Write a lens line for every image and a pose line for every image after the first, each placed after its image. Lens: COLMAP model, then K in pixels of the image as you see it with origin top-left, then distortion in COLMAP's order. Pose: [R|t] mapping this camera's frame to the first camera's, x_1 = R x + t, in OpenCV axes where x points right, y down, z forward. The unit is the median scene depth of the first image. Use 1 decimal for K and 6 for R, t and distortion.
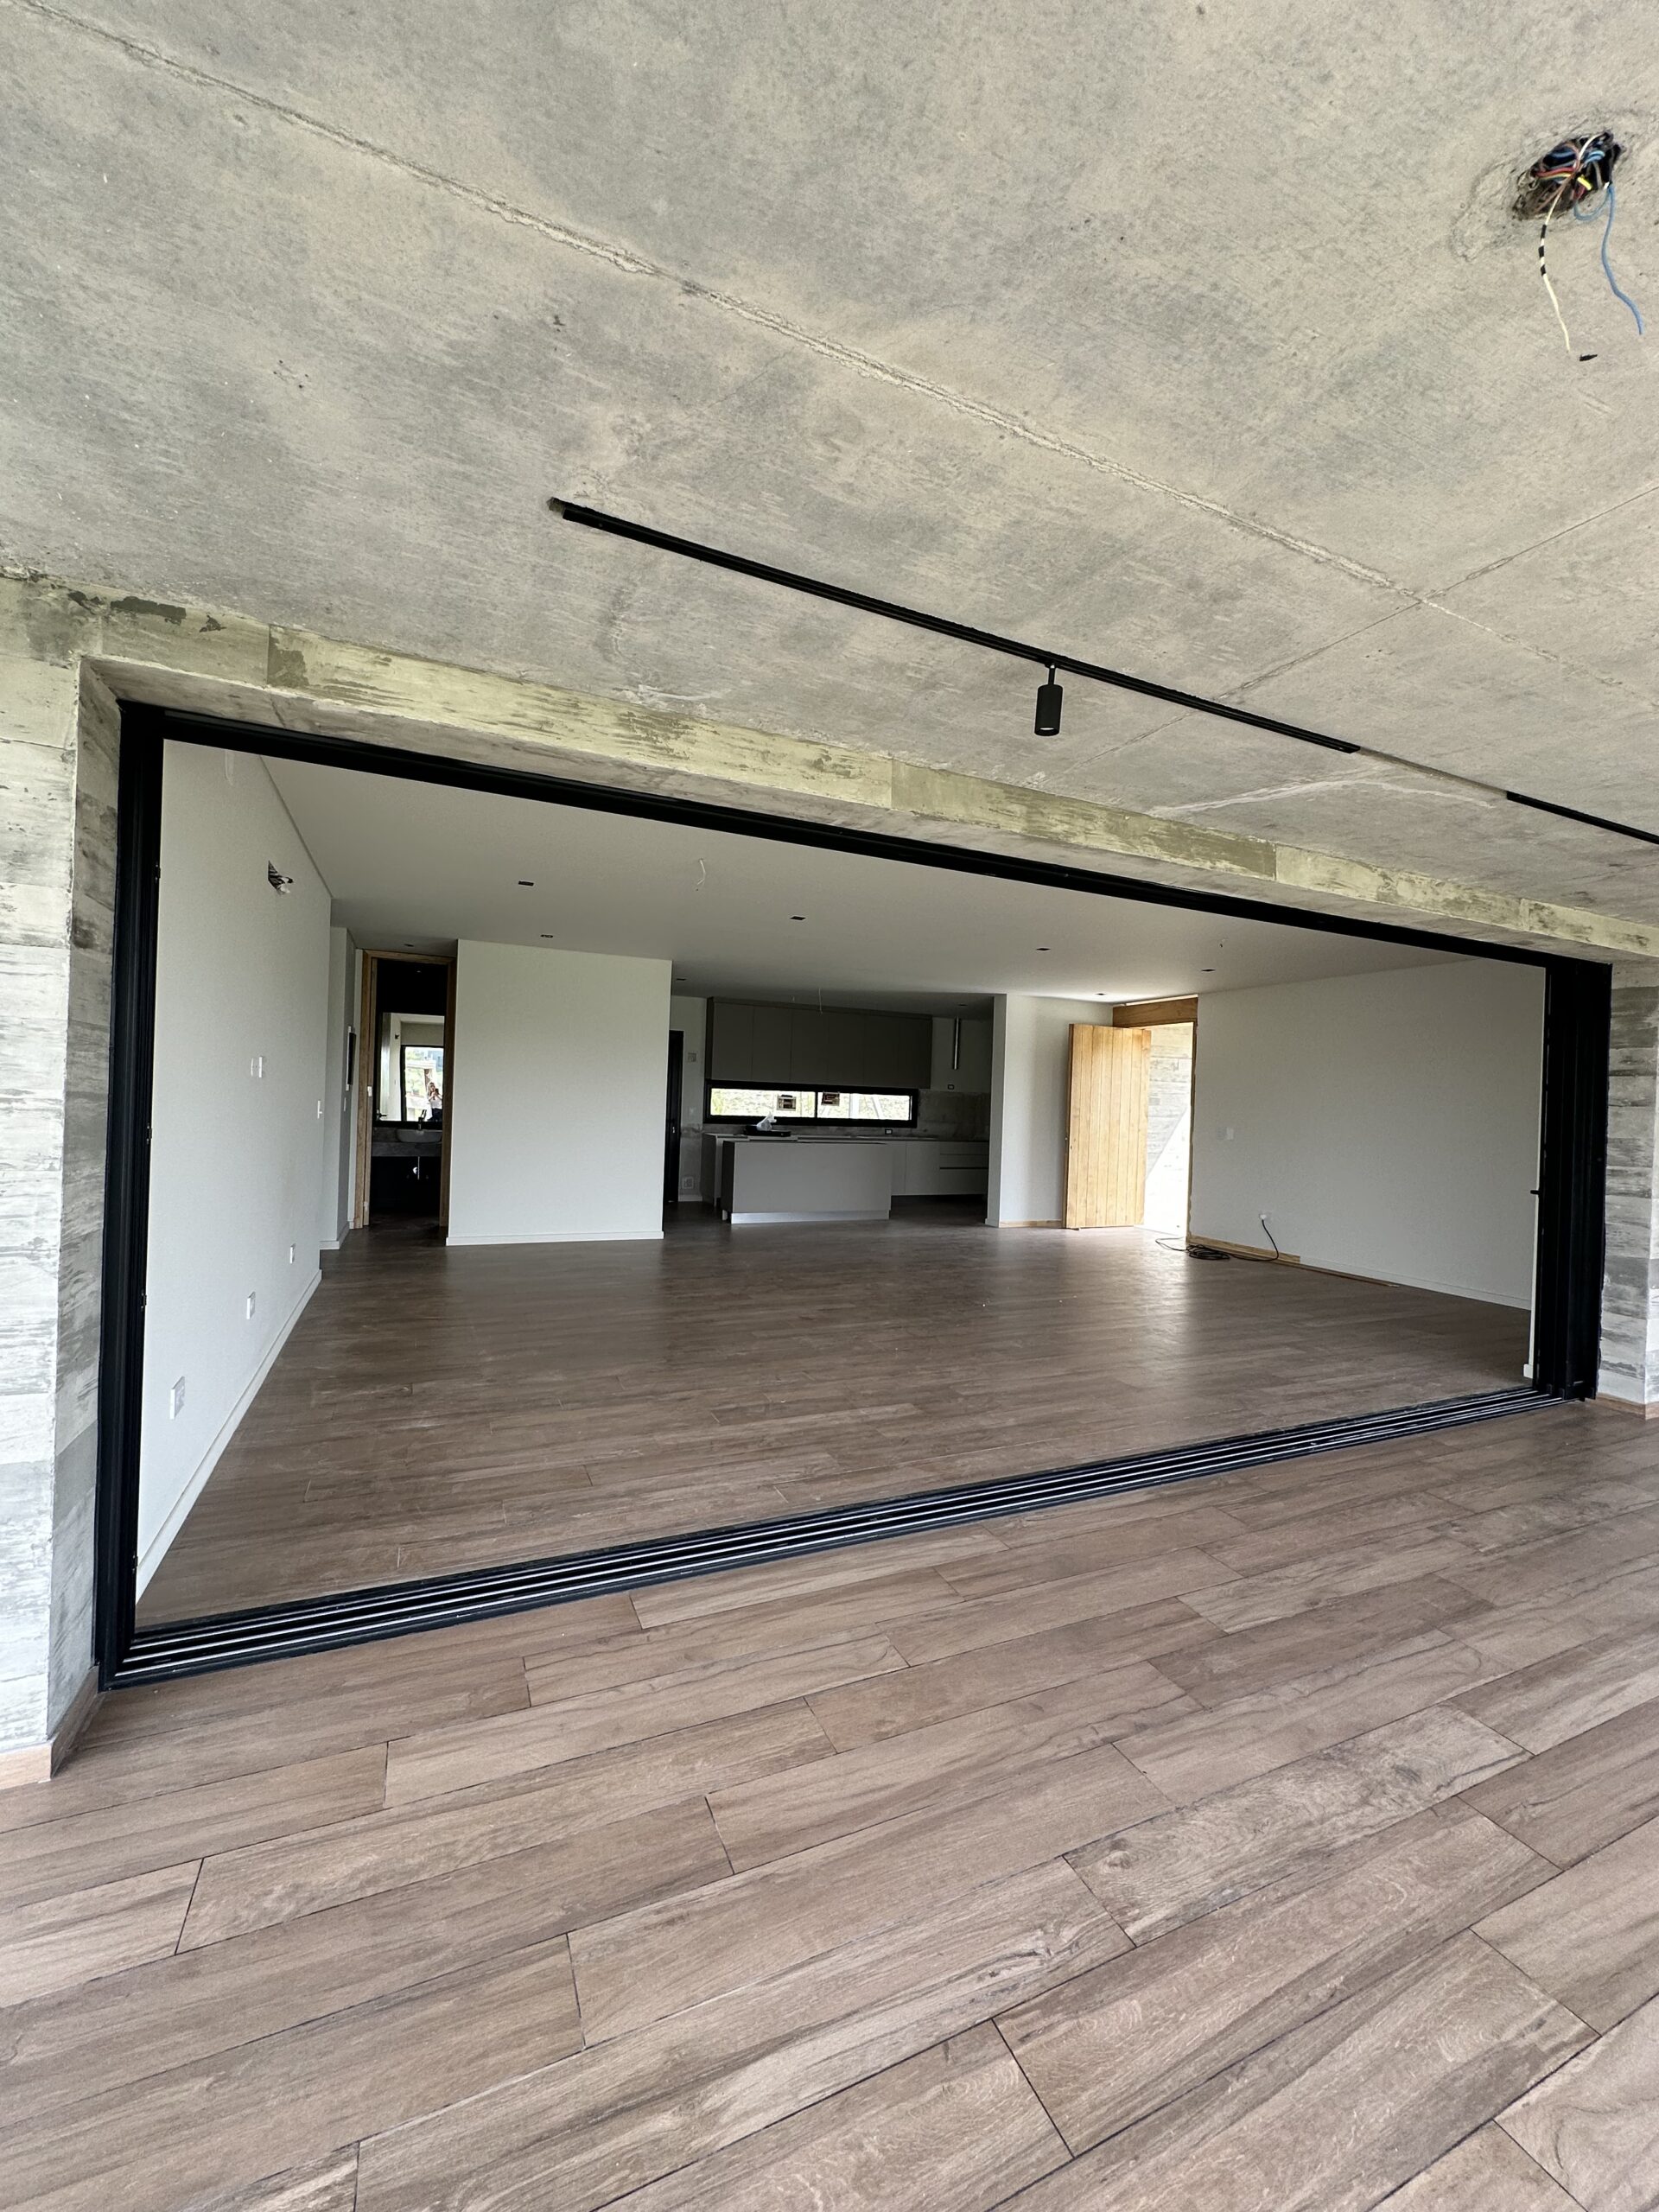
lens RADIAL K [[880.3, 0, 830.8], [0, 880.3, 1101.3], [0, 0, 1]] dist [-0.003297, 0.000650]
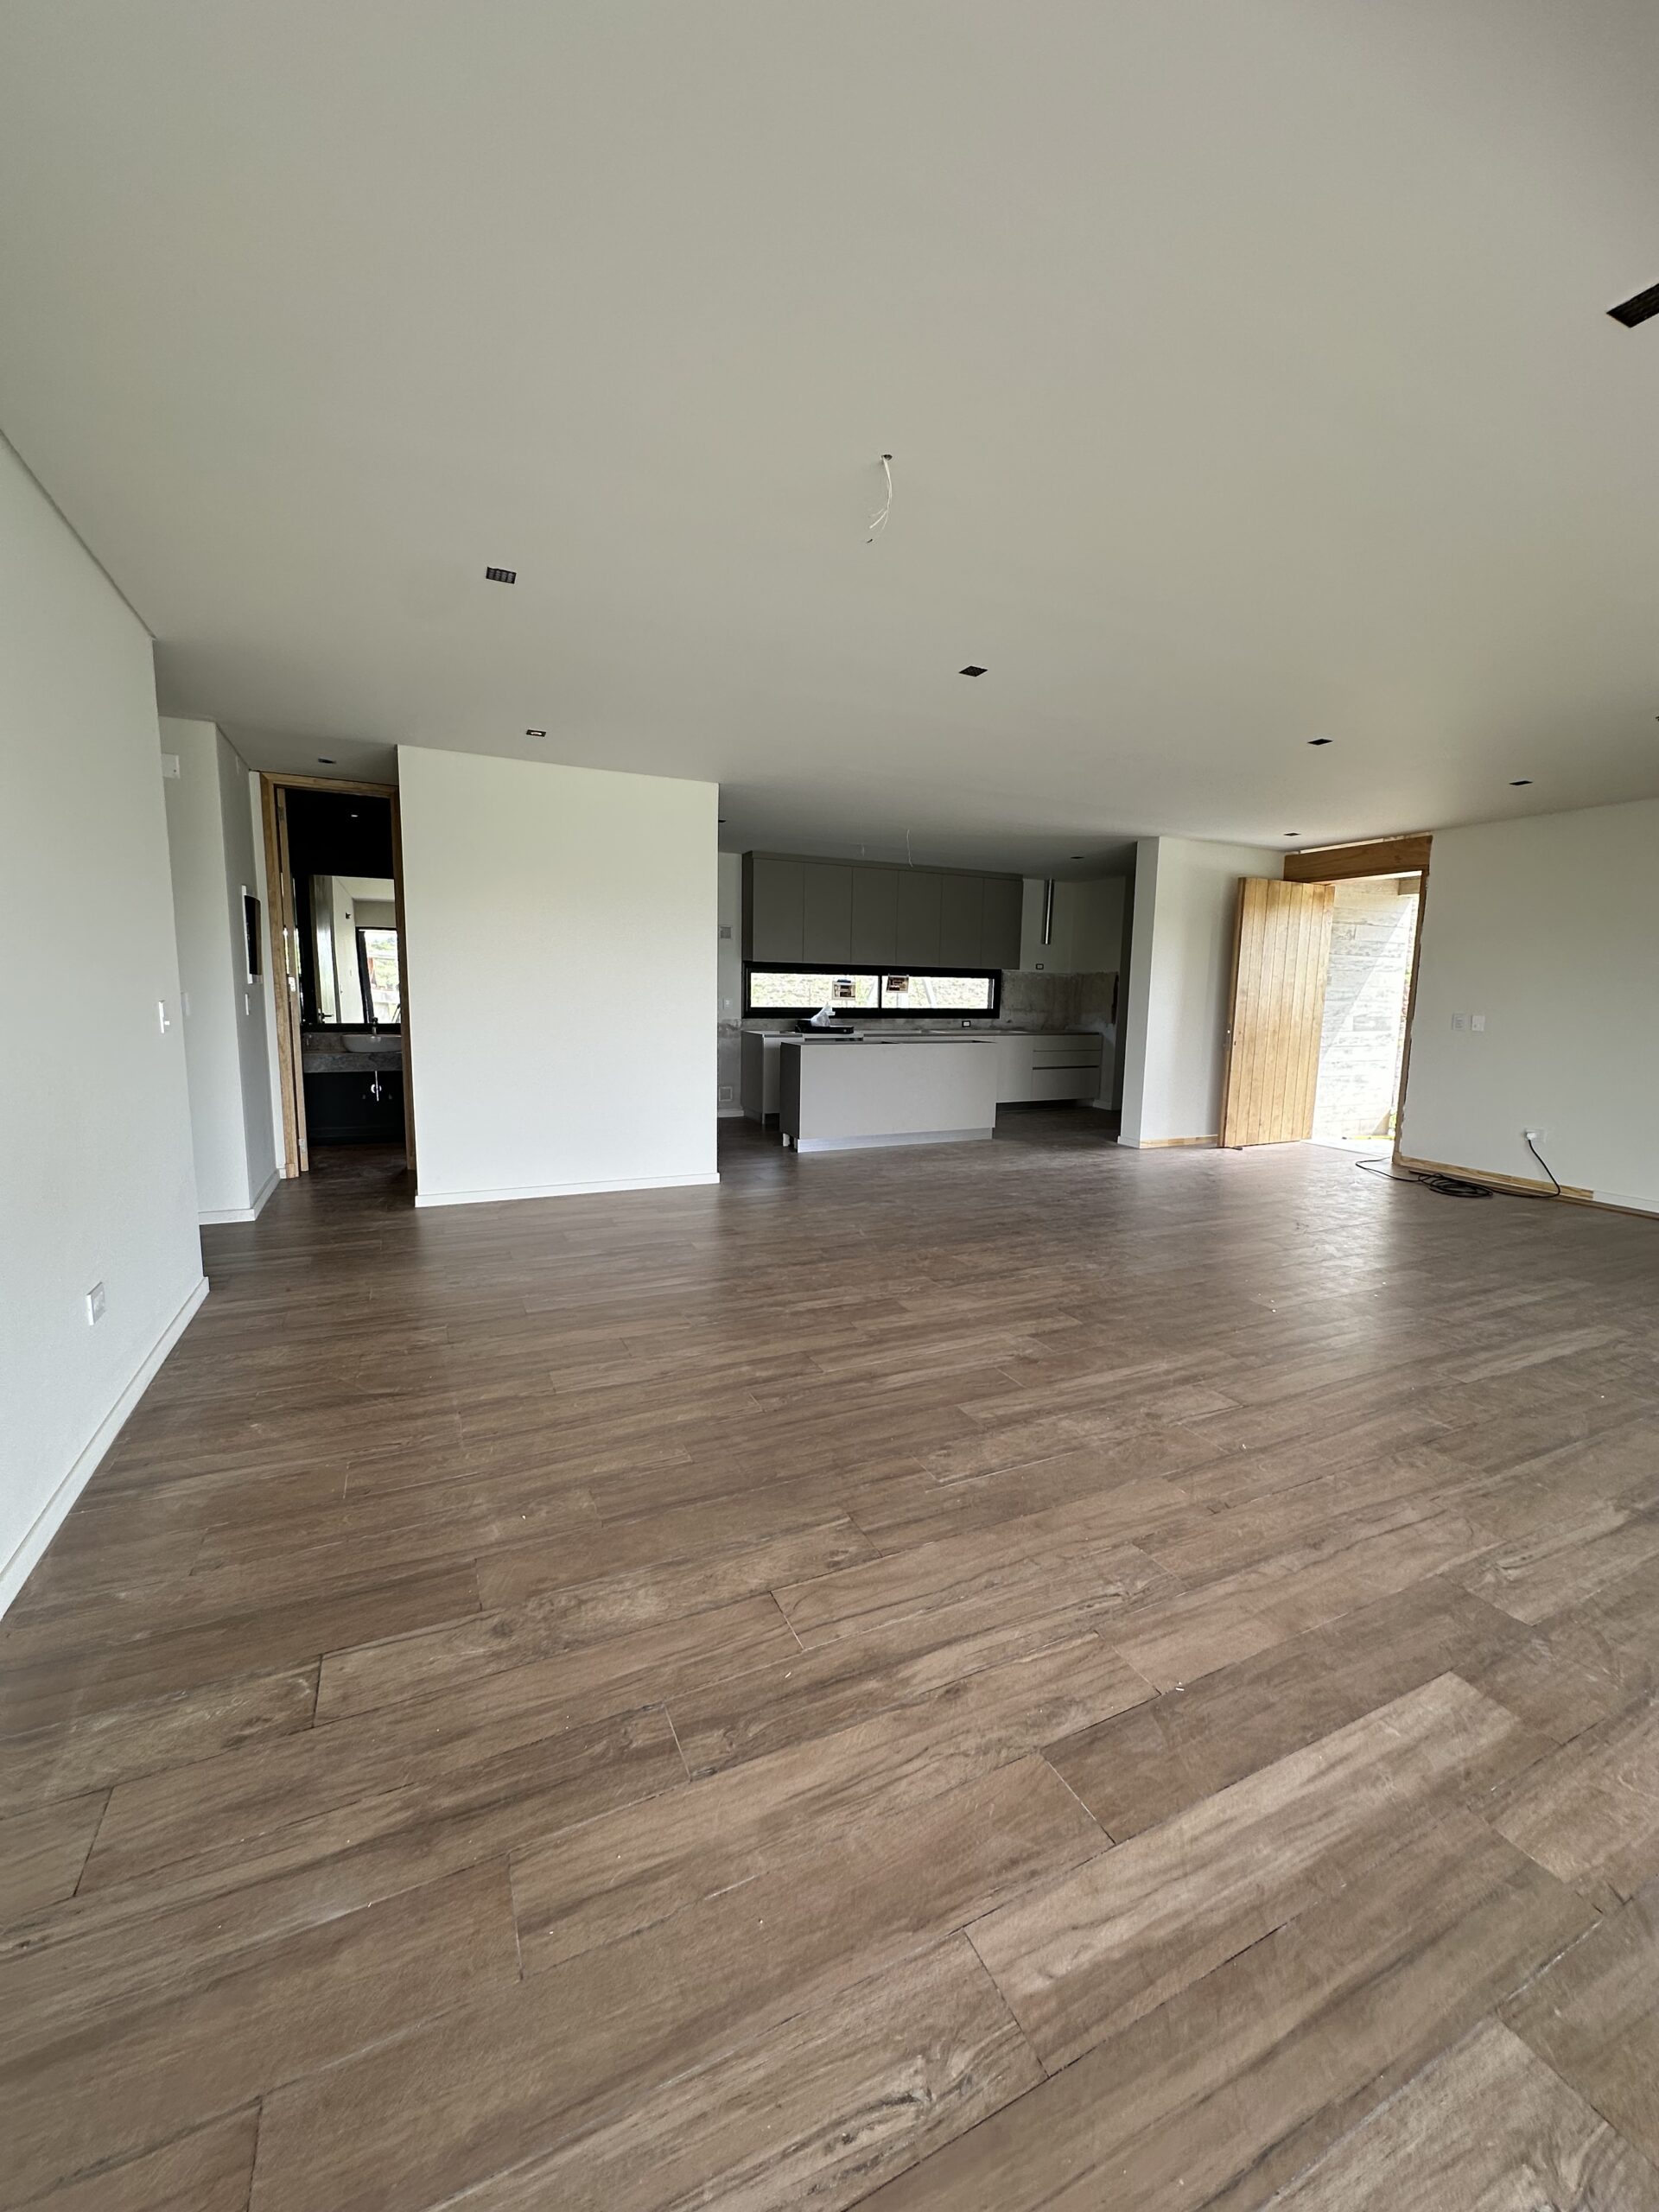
lens RADIAL K [[880.3, 0, 830.9], [0, 880.3, 1110.1], [0, 0, 1]] dist [-0.003297, 0.000650]
pose [[0.999720, -0.018397, 0.014861, -0.244822], [0.016144, 0.990081, 0.139568, -0.006318], [-0.017282, -0.139289, 0.990101, 0.656147]]
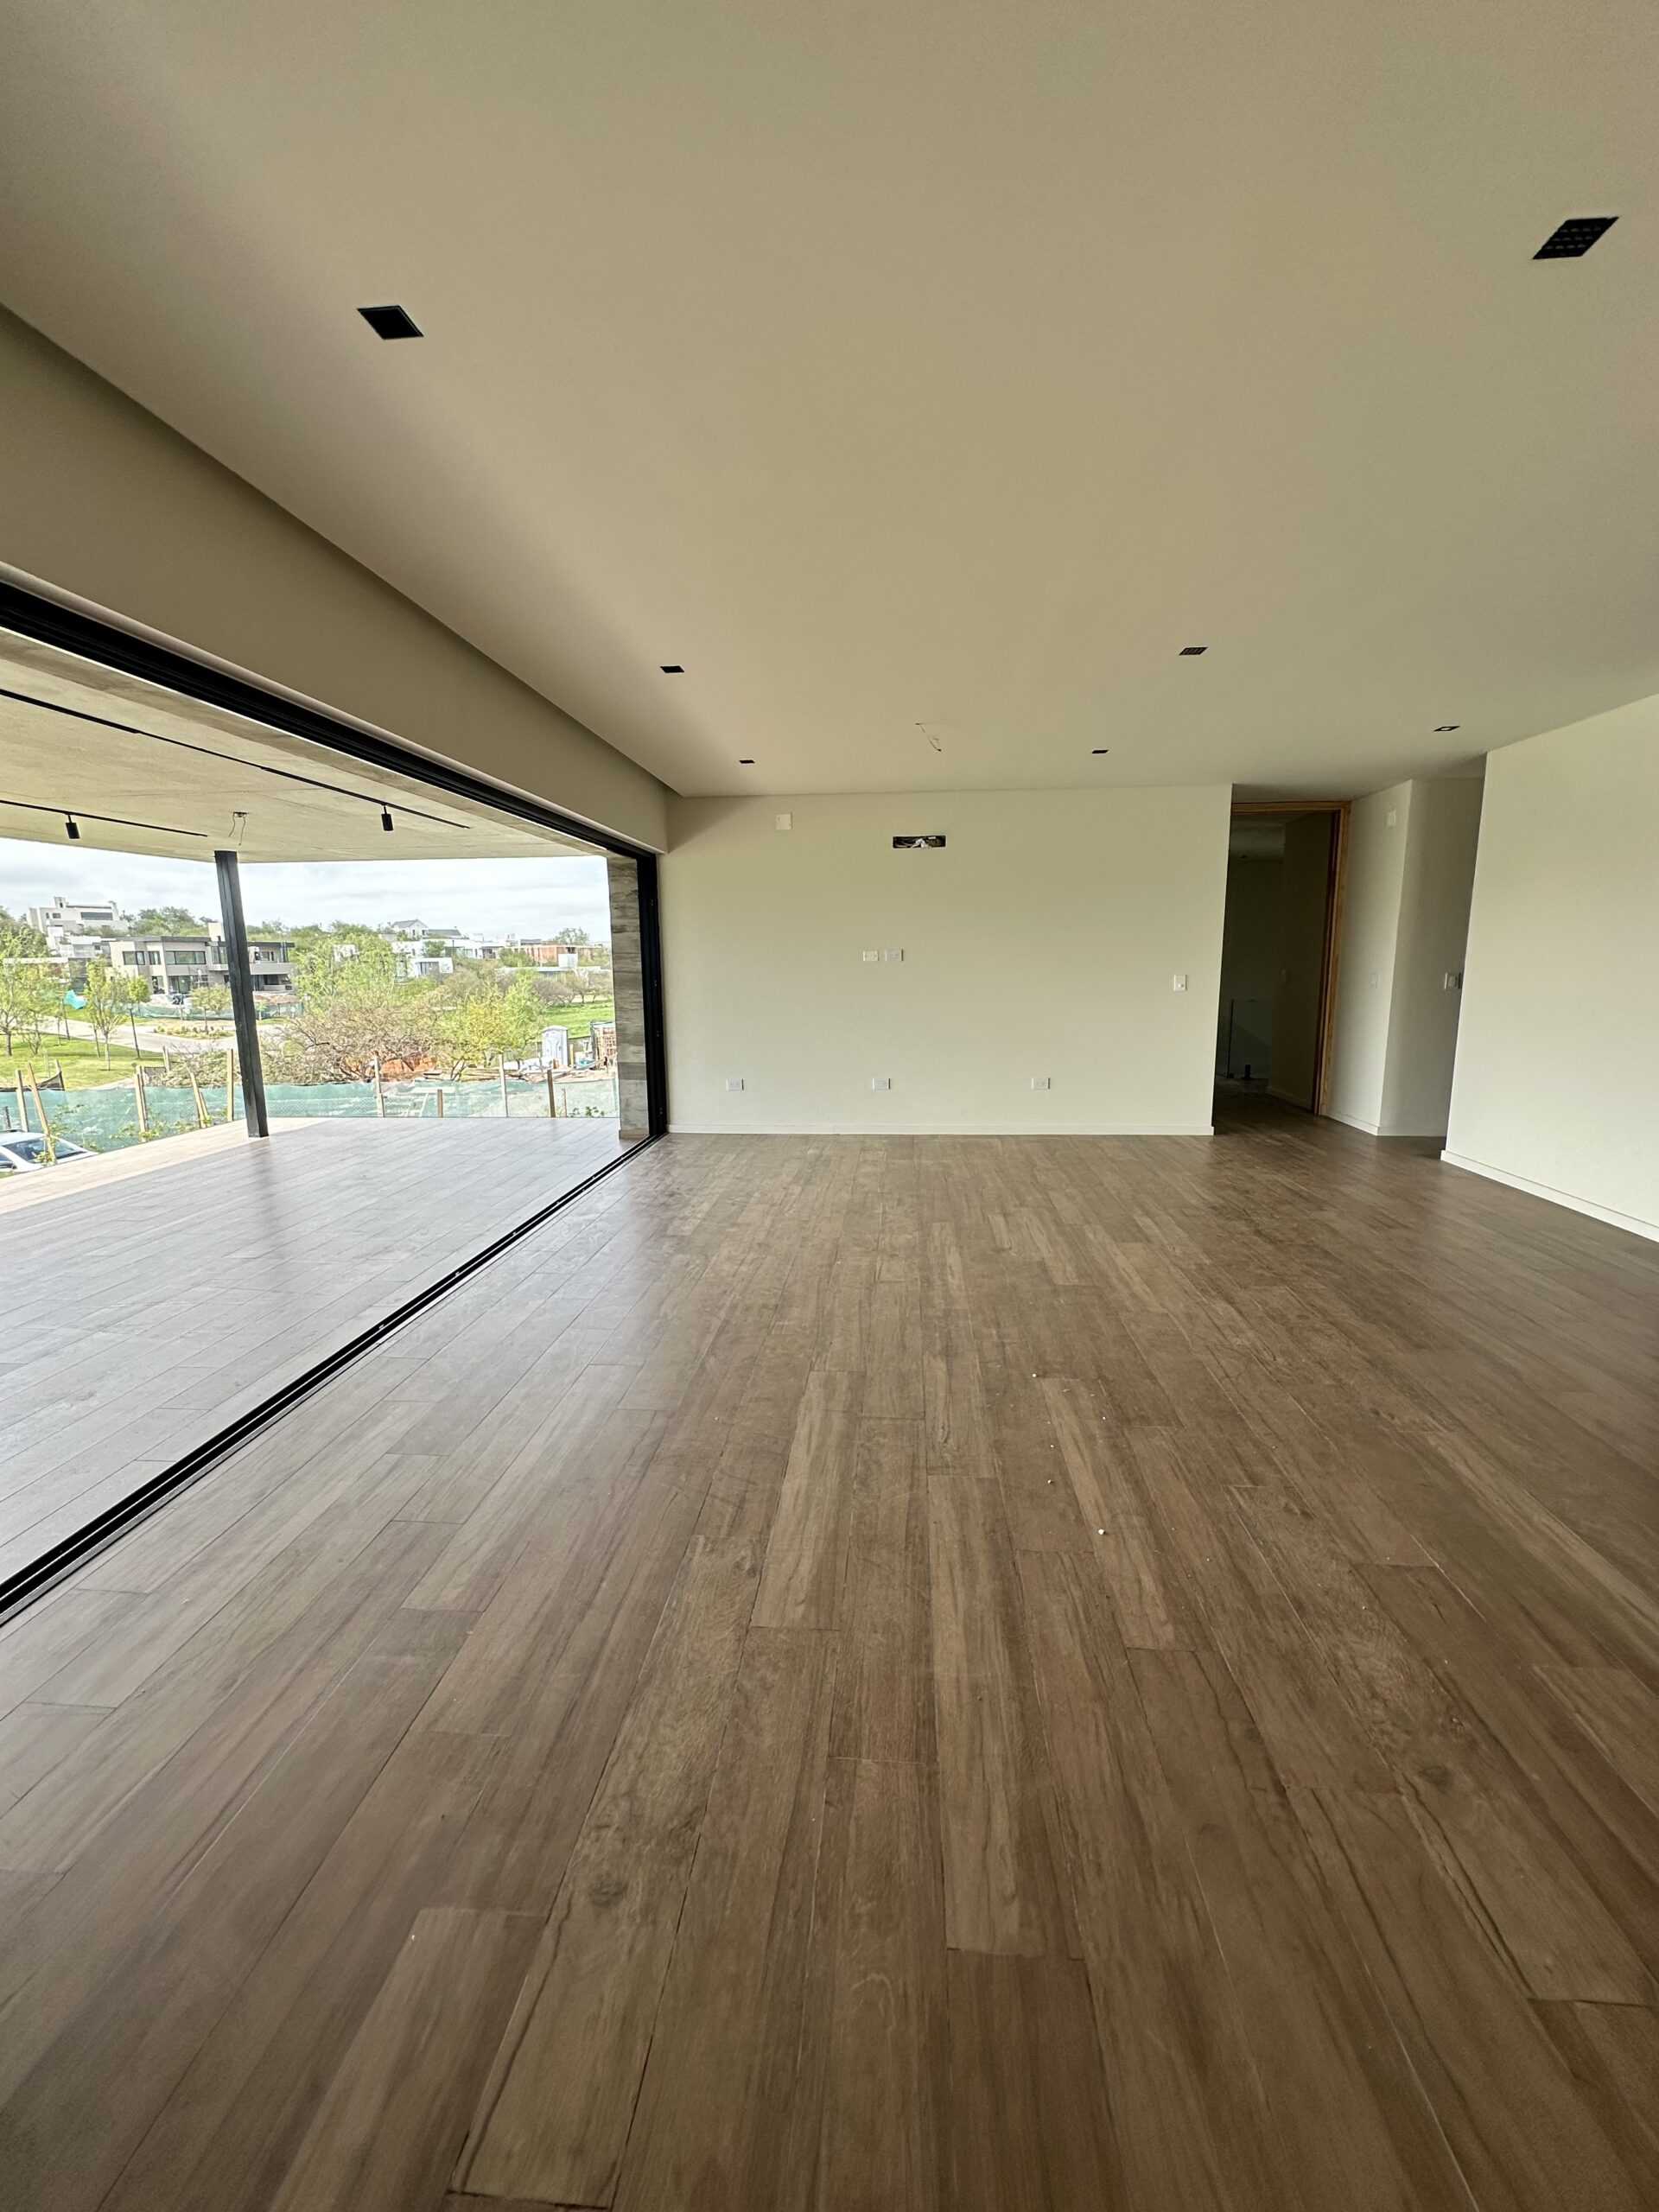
lens RADIAL K [[880.3, 0, 832.7], [0, 880.3, 1110.4], [0, 0, 1]] dist [-0.003297, 0.000650]
pose [[-0.486955, 0.120028, -0.865141, 1.696547], [-0.006348, 0.990000, 0.140923, 0.039212], [0.873404, 0.074115, -0.481323, 2.440273]]
